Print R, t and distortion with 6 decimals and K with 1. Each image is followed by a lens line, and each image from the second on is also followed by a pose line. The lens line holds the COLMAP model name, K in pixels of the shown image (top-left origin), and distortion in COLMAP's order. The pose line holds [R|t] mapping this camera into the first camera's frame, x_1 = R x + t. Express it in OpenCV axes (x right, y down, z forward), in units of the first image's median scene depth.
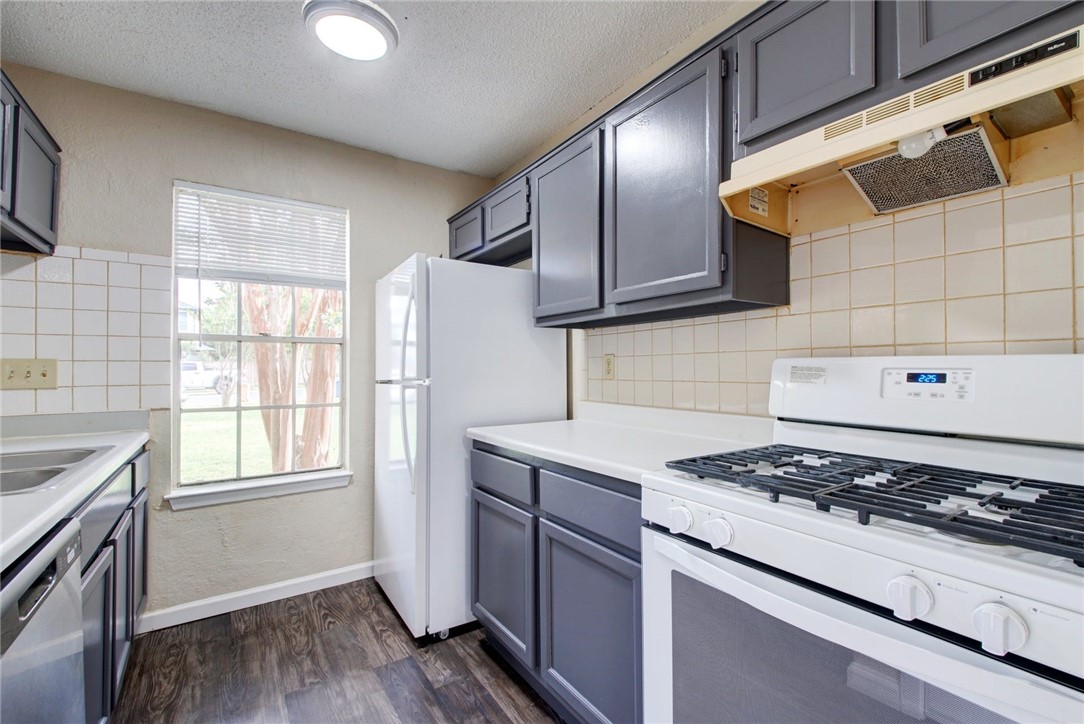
lens RADIAL K [[475.3, 0, 546.5], [0, 475.3, 365.1], [0, 0, 1]] dist [0.022829, -0.012323]
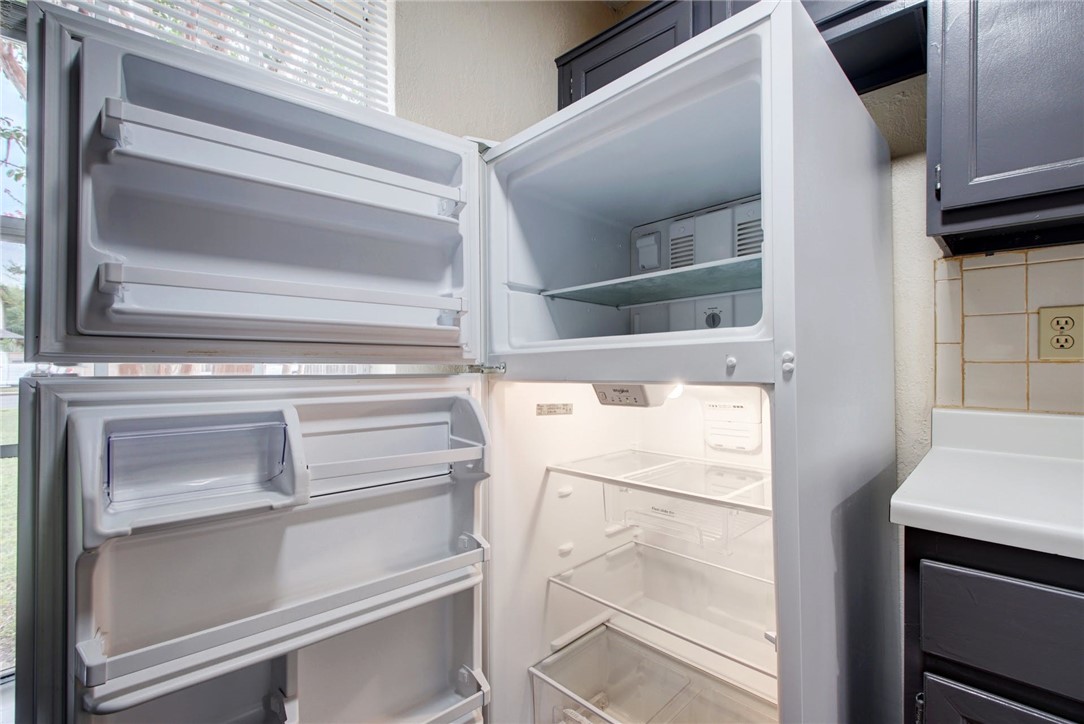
lens RADIAL K [[475.3, 0, 552.9], [0, 475.3, 362.1], [0, 0, 1]] dist [0.022829, -0.012323]
pose [[0.971852, 0.005809, 0.235521, -0.444323], [-0.005618, 0.999983, -0.001479, 0.034446], [-0.235526, 0.000114, 0.971868, 0.662772]]
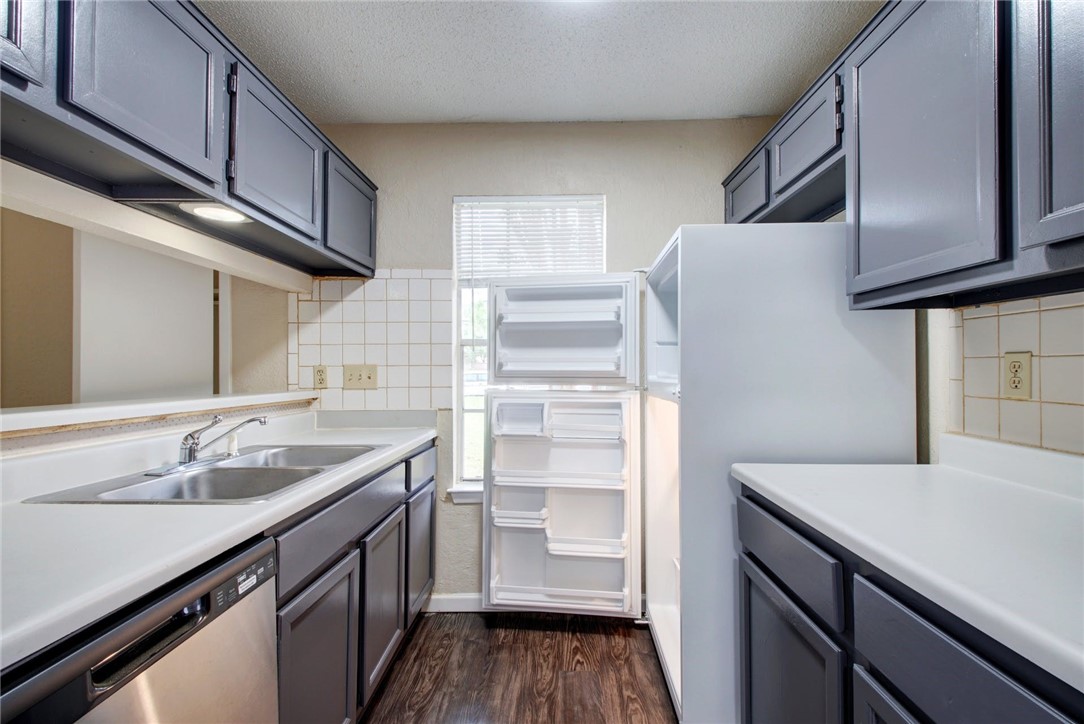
lens RADIAL K [[475.3, 0, 547.6], [0, 475.3, 363.9], [0, 0, 1]] dist [0.022829, -0.012323]
pose [[0.818125, -0.003382, -0.575031, 0.010614], [0.005194, 0.999985, 0.001508, -0.012675], [0.575017, -0.004221, 0.818131, 0.257655]]
